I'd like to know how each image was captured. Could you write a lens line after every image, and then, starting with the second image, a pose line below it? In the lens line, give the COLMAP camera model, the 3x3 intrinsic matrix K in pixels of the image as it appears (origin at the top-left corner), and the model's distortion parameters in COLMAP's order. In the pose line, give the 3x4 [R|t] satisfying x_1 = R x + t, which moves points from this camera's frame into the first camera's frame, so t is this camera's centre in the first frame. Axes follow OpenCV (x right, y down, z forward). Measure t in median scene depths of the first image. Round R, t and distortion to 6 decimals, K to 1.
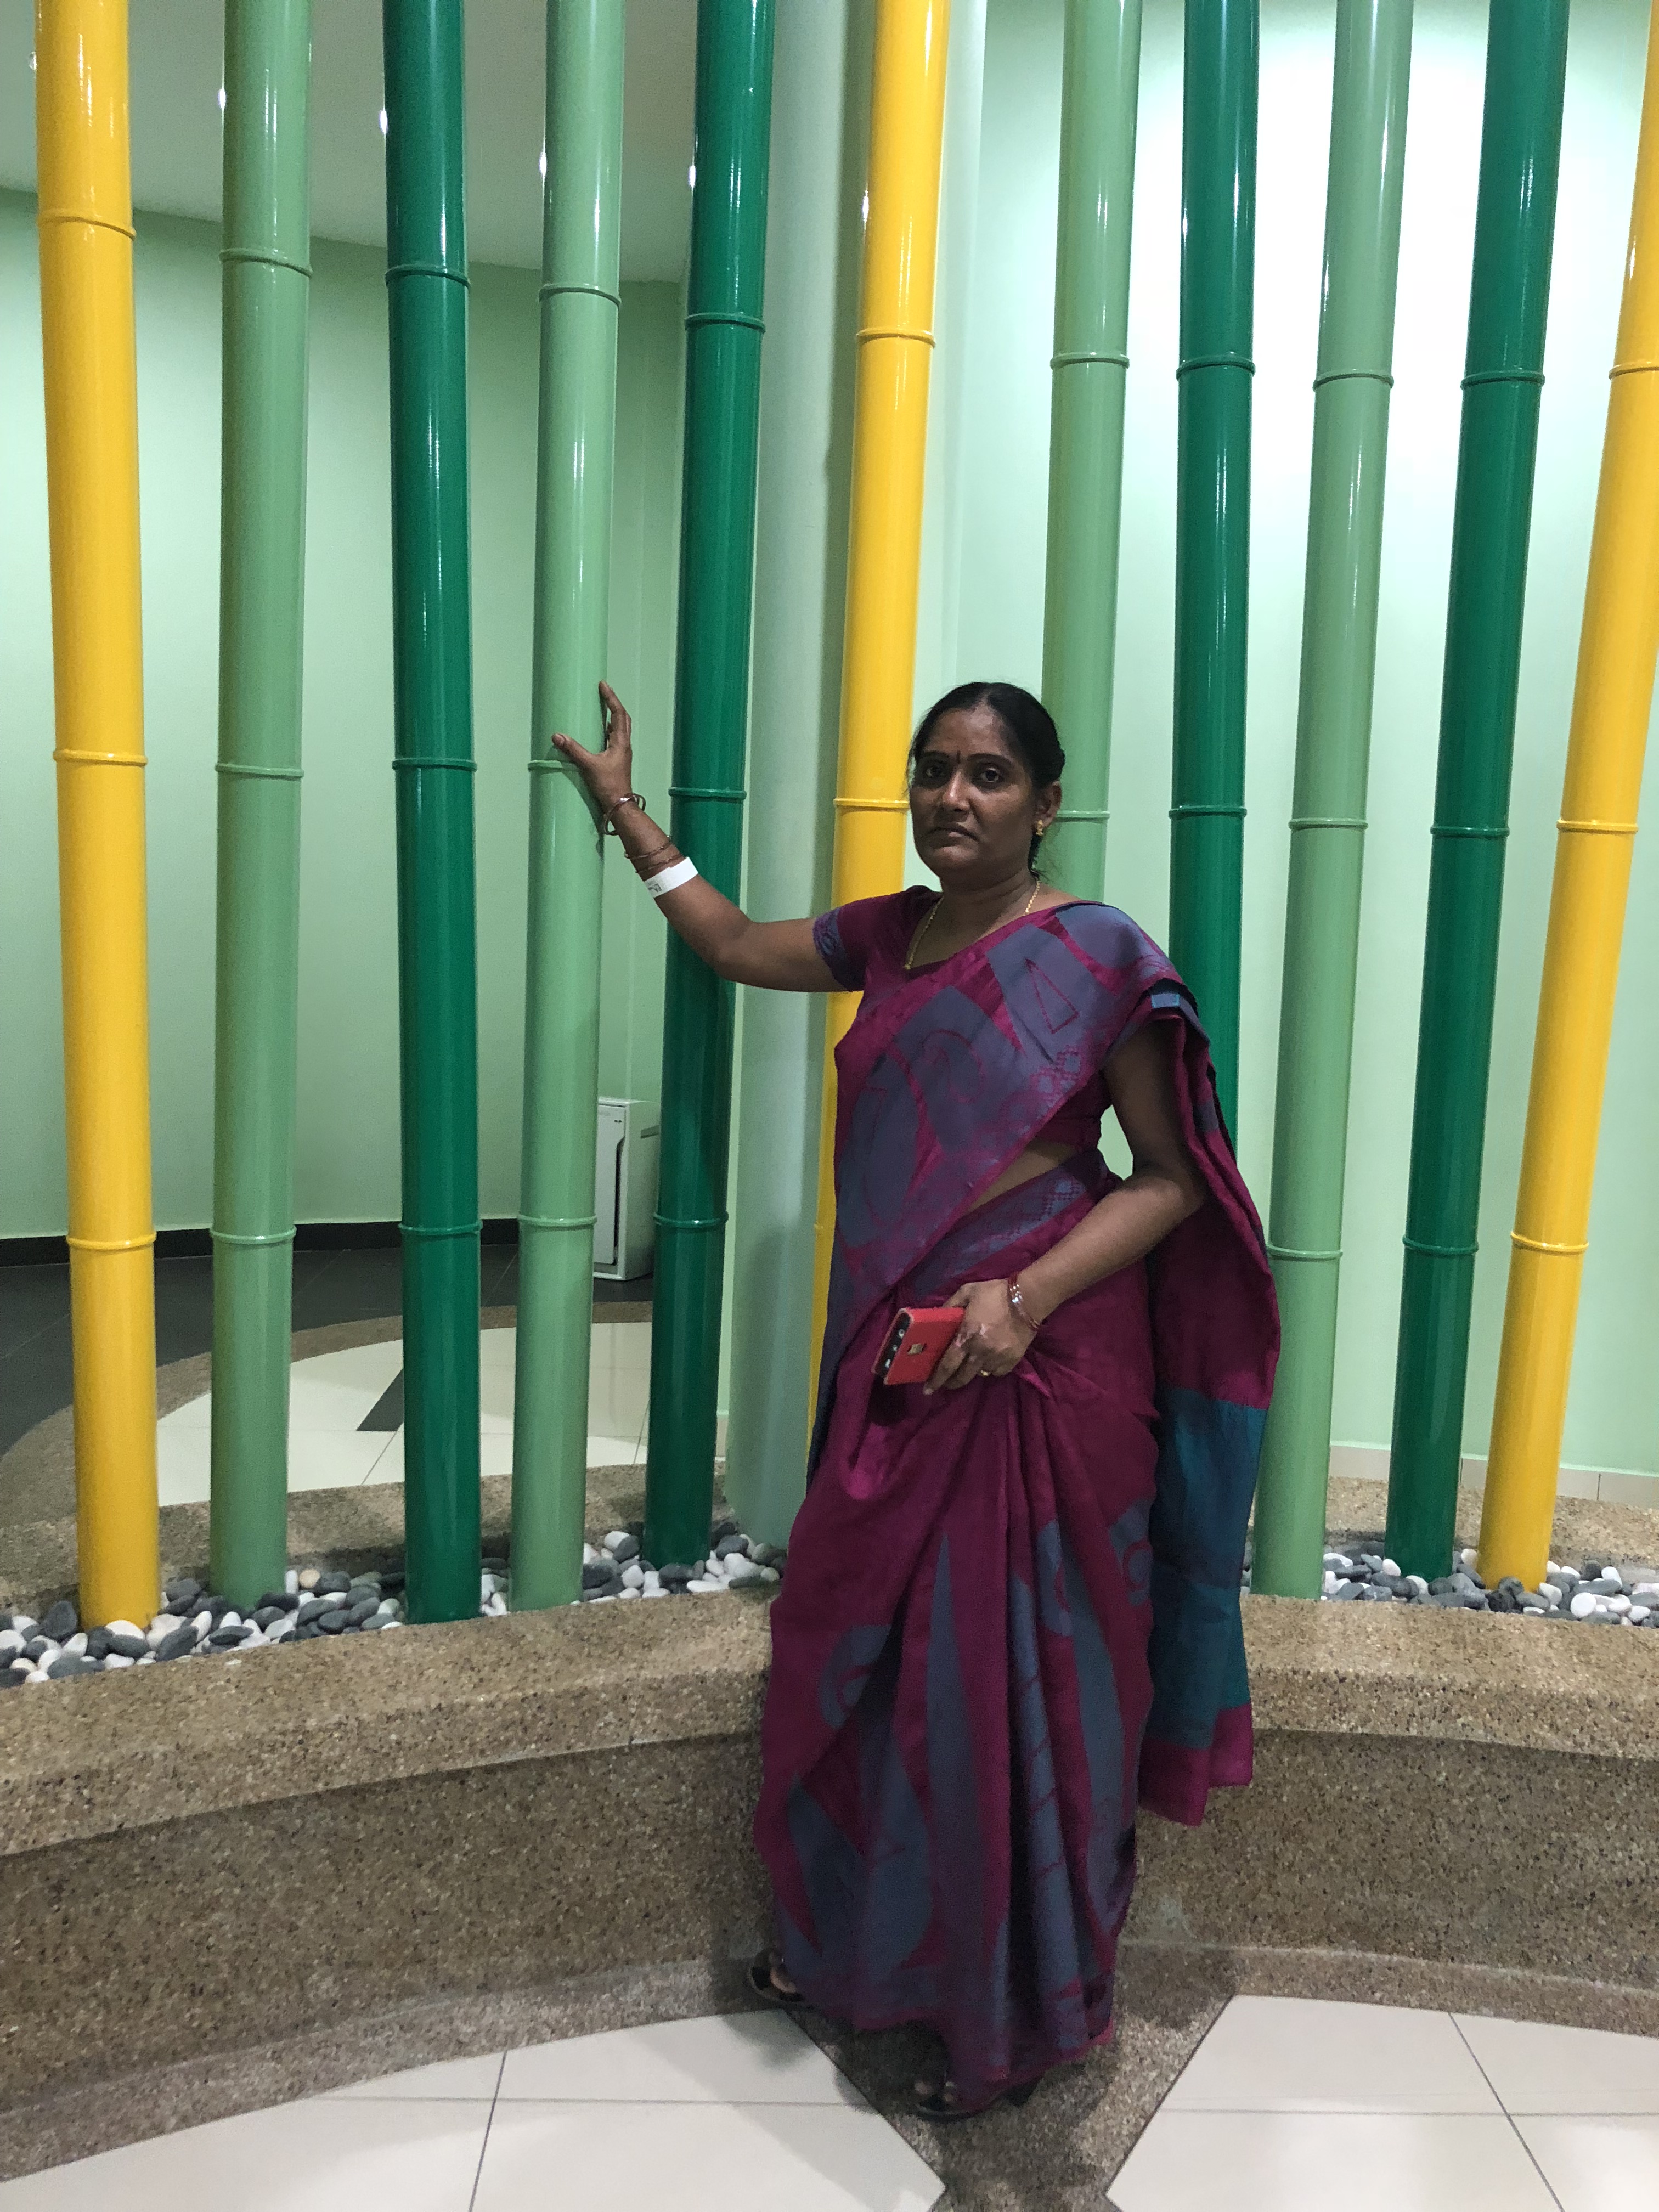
lens RADIAL K [[1819.1, 0, 836.1], [0, 1819.1, 1094.5], [0, 0, 1]] dist [-0.004082, 0.014440]
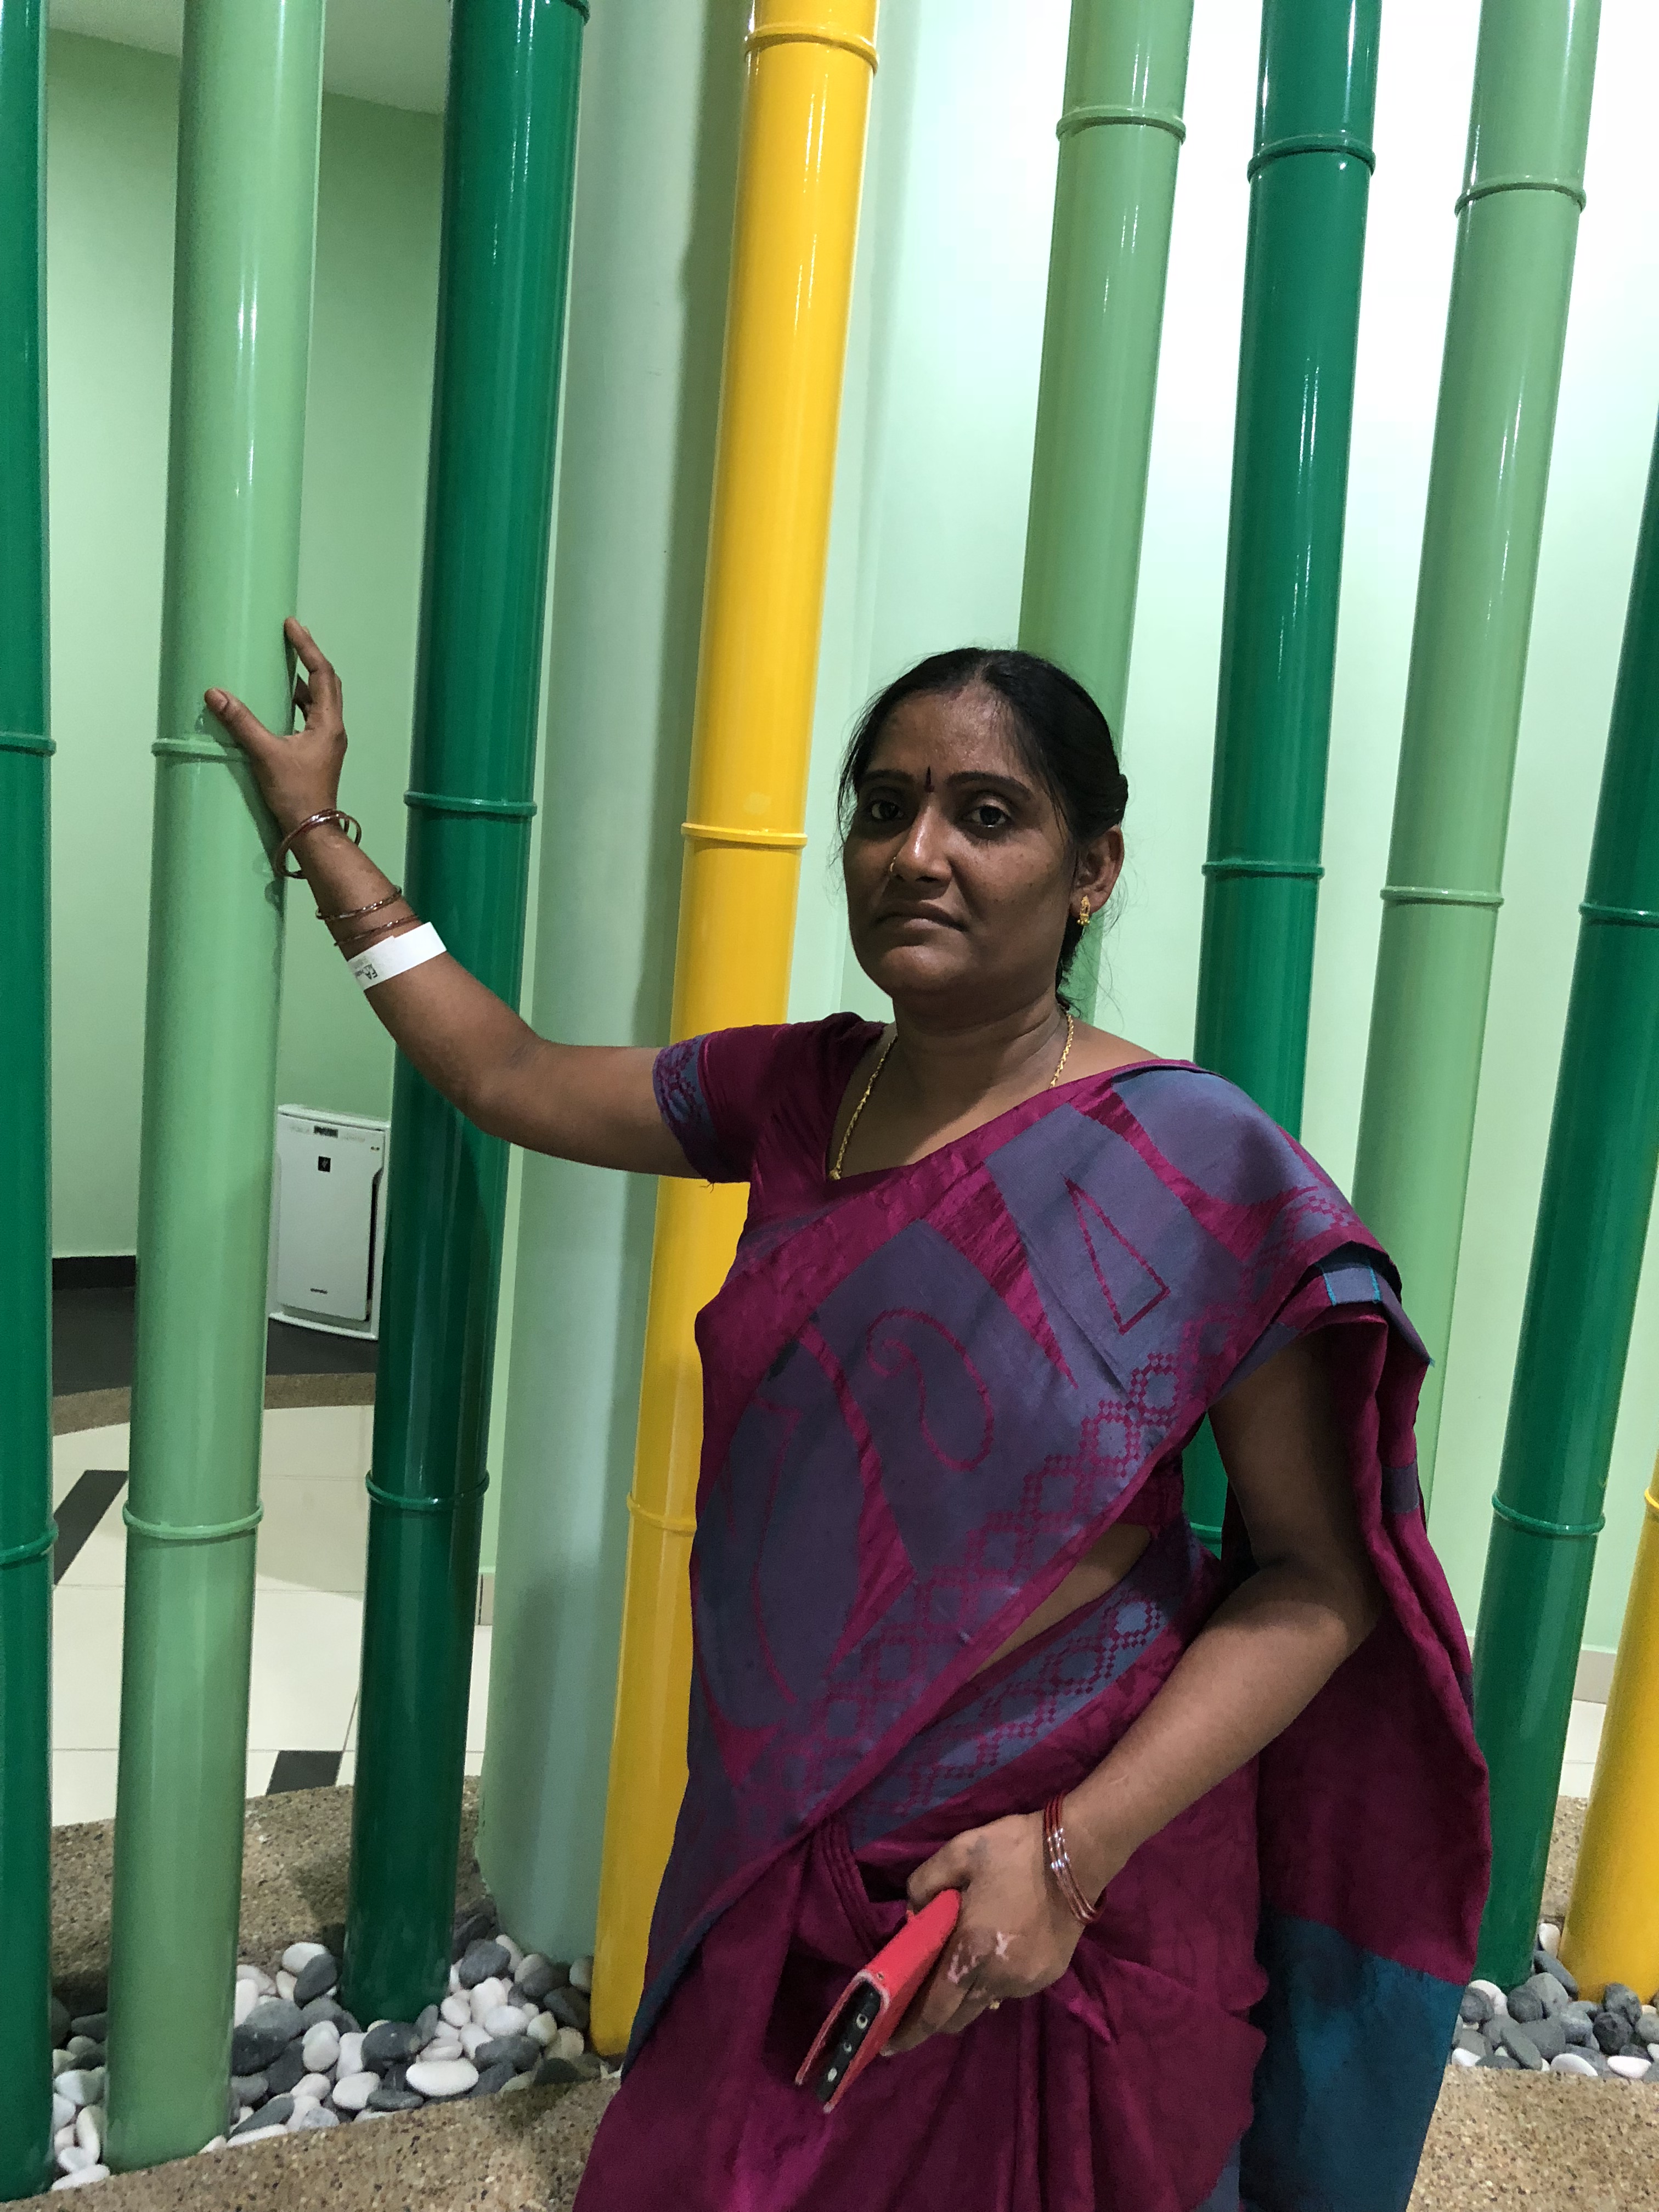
lens RADIAL K [[1787.9, 0, 829.5], [0, 1787.9, 1106.0], [0, 0, 1]] dist [-0.101314, 0.244924]
pose [[0.991848, 0.025867, 0.124770, -0.025647], [-0.030069, 0.999038, 0.031913, -0.095046], [-0.123825, -0.035404, 0.991672, 0.430107]]
